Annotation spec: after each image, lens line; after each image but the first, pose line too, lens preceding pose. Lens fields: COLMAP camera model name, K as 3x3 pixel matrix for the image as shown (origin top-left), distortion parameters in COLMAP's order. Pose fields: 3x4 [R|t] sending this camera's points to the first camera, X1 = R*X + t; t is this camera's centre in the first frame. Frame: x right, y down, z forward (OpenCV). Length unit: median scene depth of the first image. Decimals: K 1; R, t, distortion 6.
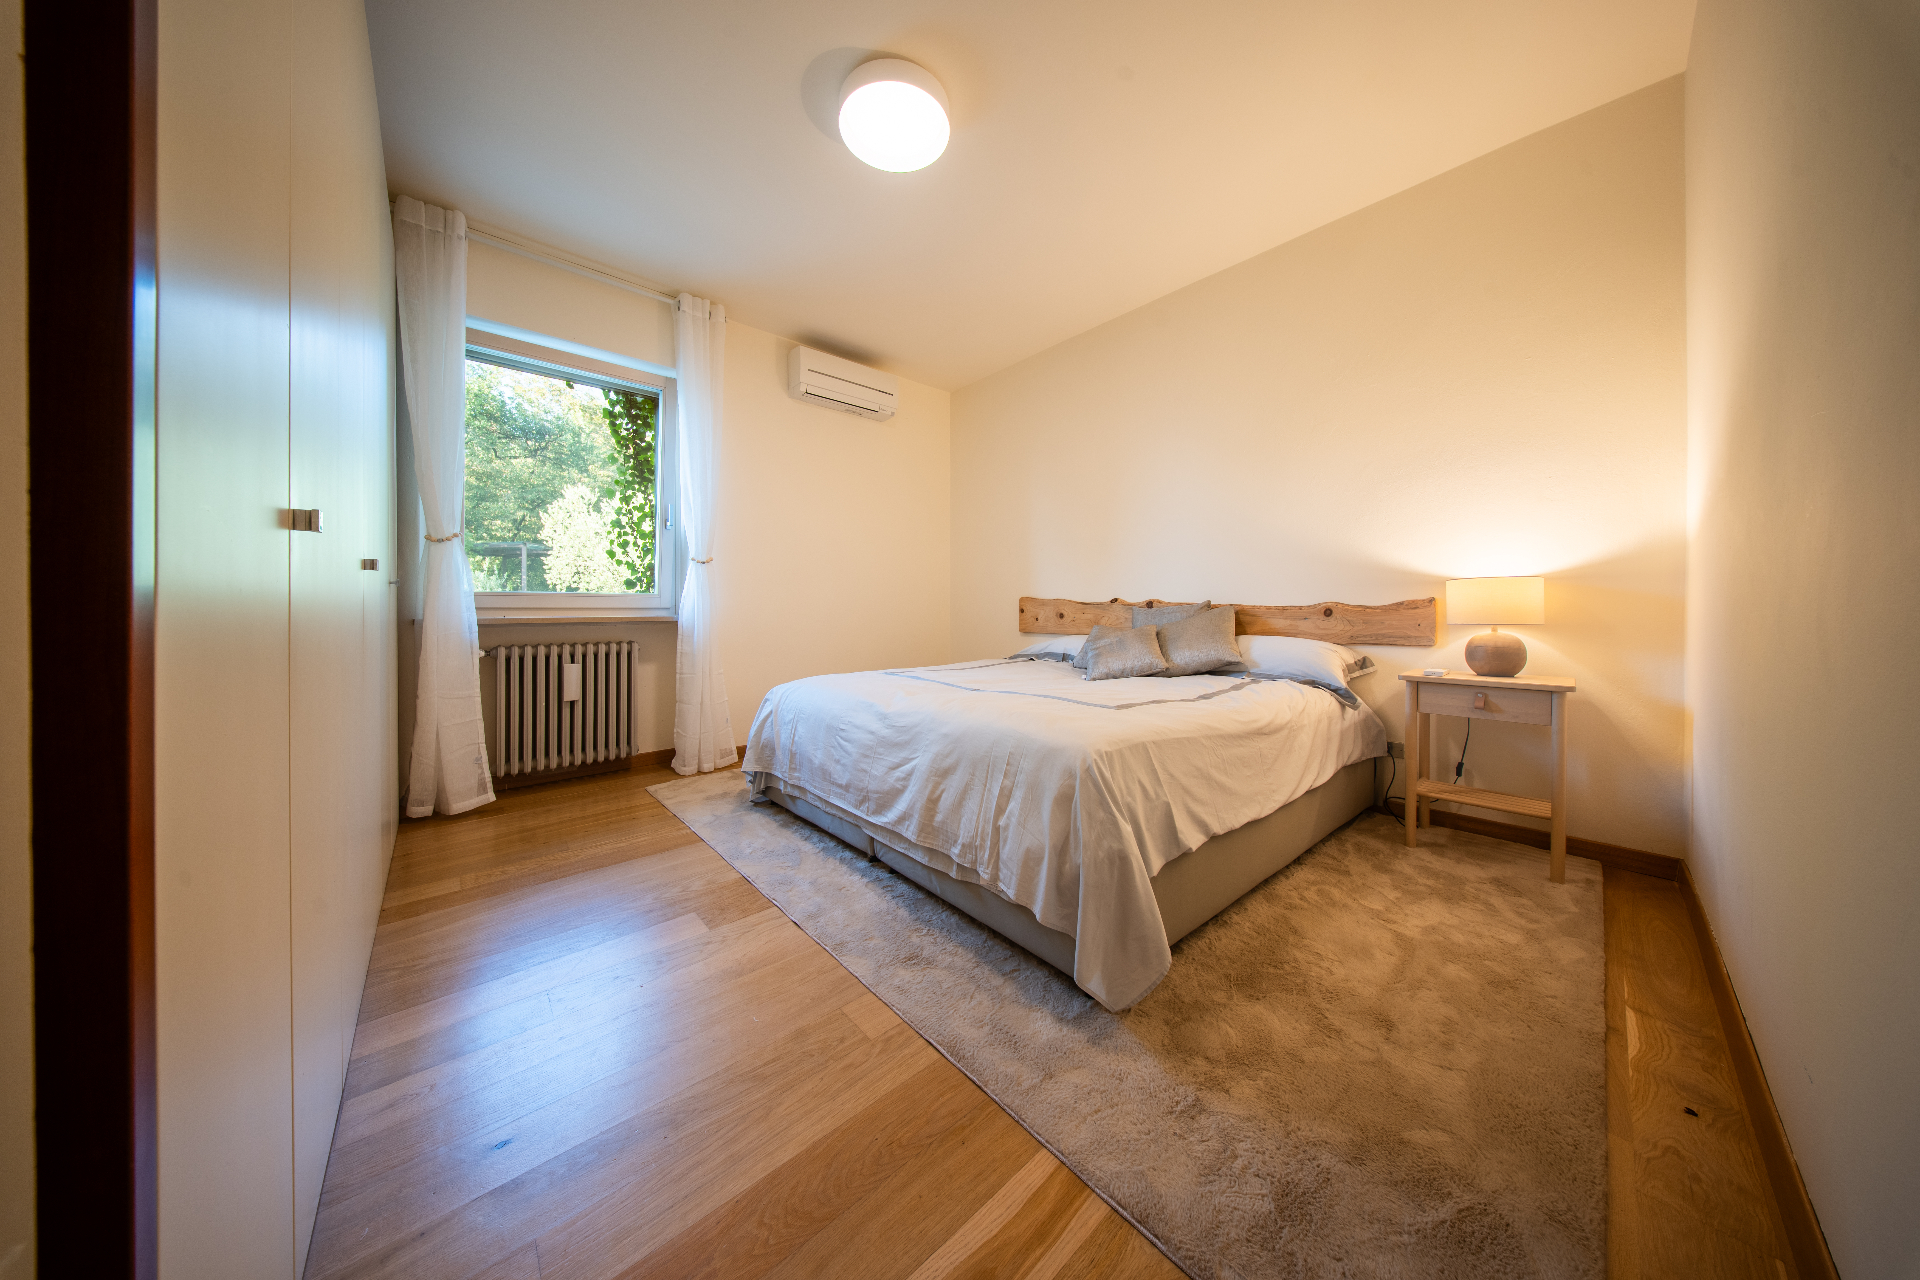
lens RADIAL K [[567.6, 0, 953.4], [0, 567.6, 601.8], [0, 0, 1]] dist [0.000819, -0.000025]
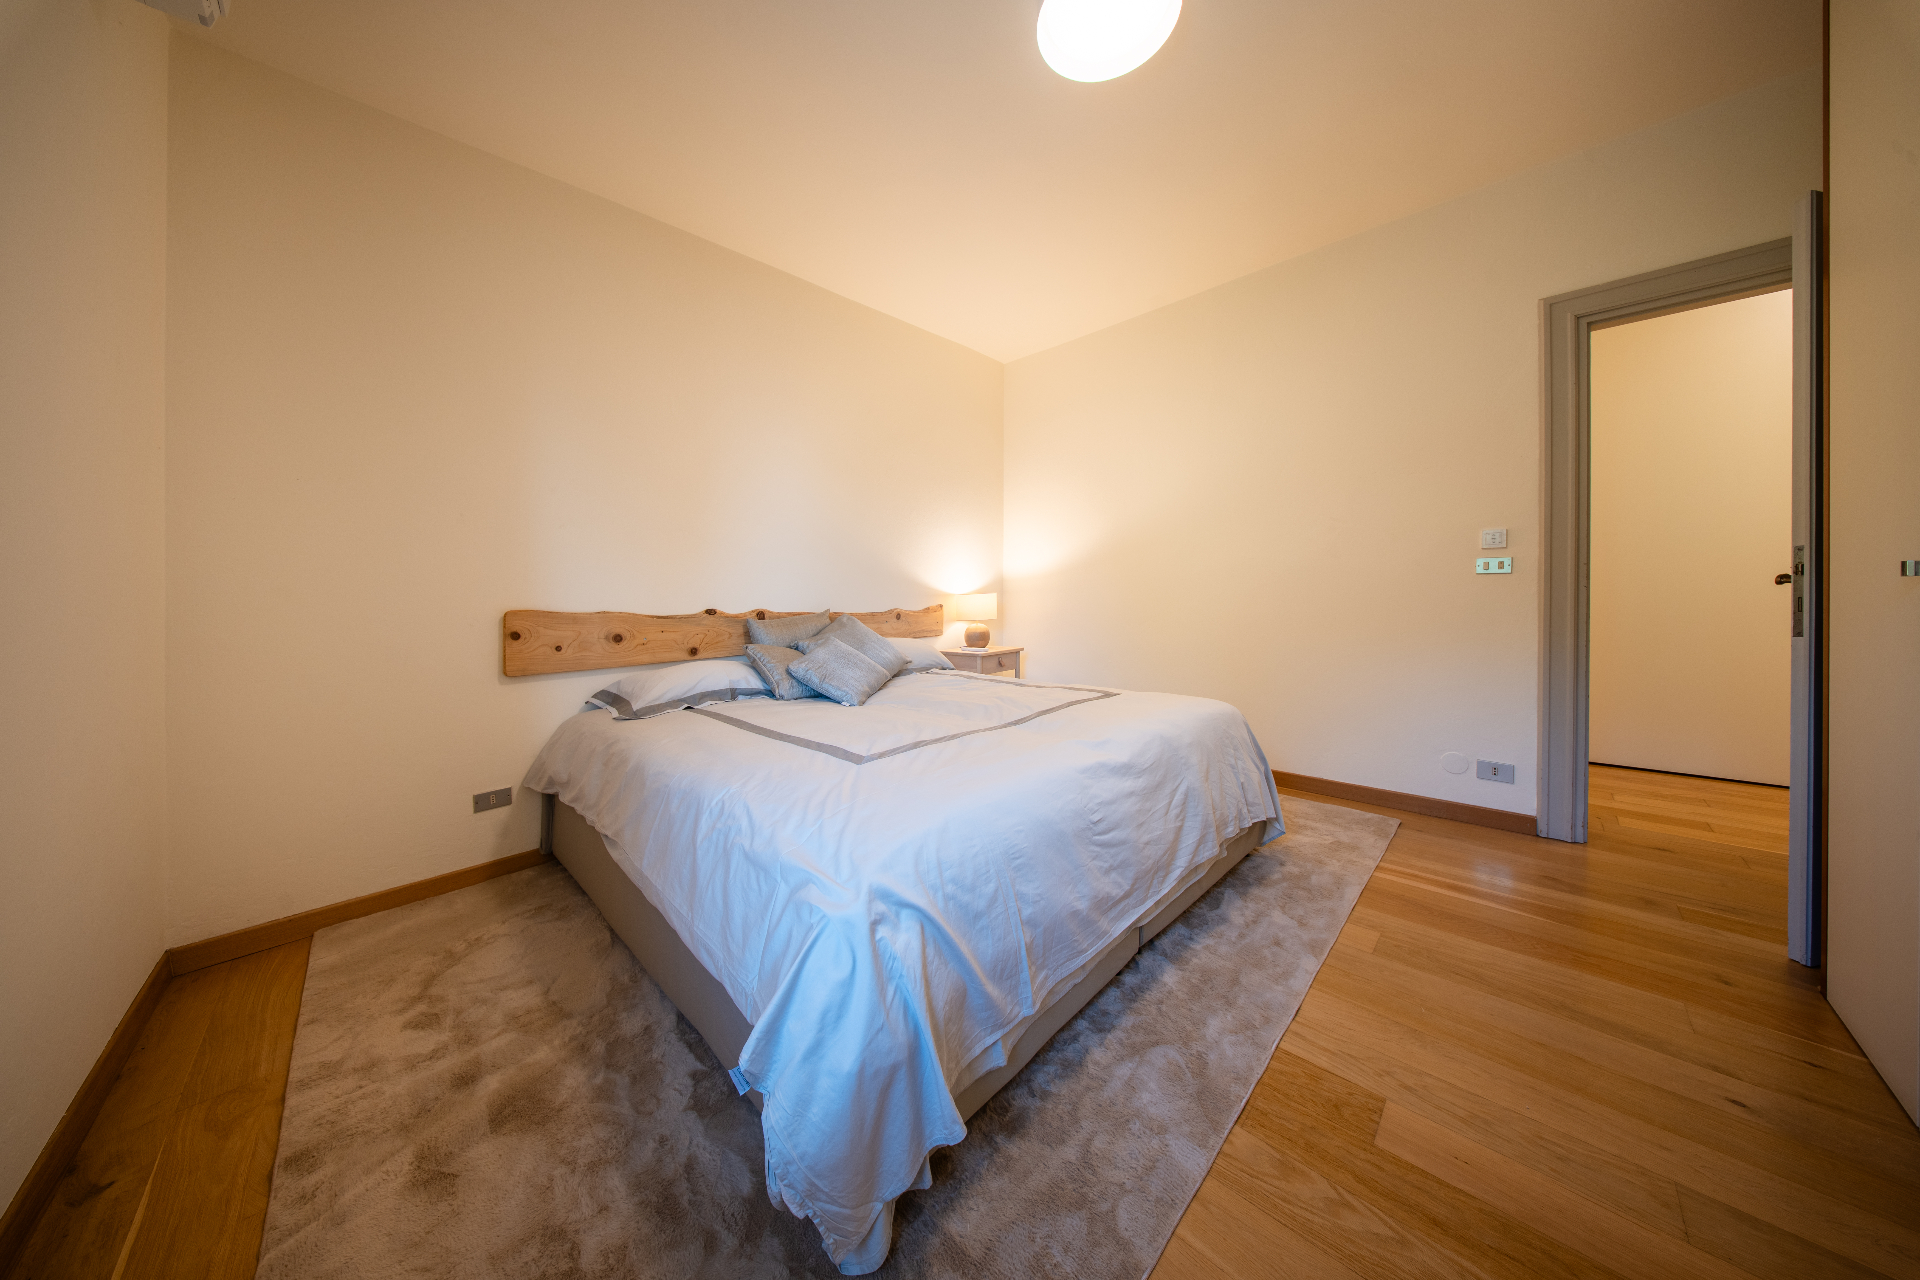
lens RADIAL K [[567.6, 0, 953.4], [0, 567.6, 601.8], [0, 0, 1]] dist [0.000819, -0.000025]
pose [[-0.066237, -0.012013, 0.997732, -0.719507], [0.005287, 0.999909, 0.012391, -0.033612], [-0.997790, 0.006096, -0.066167, 1.038104]]
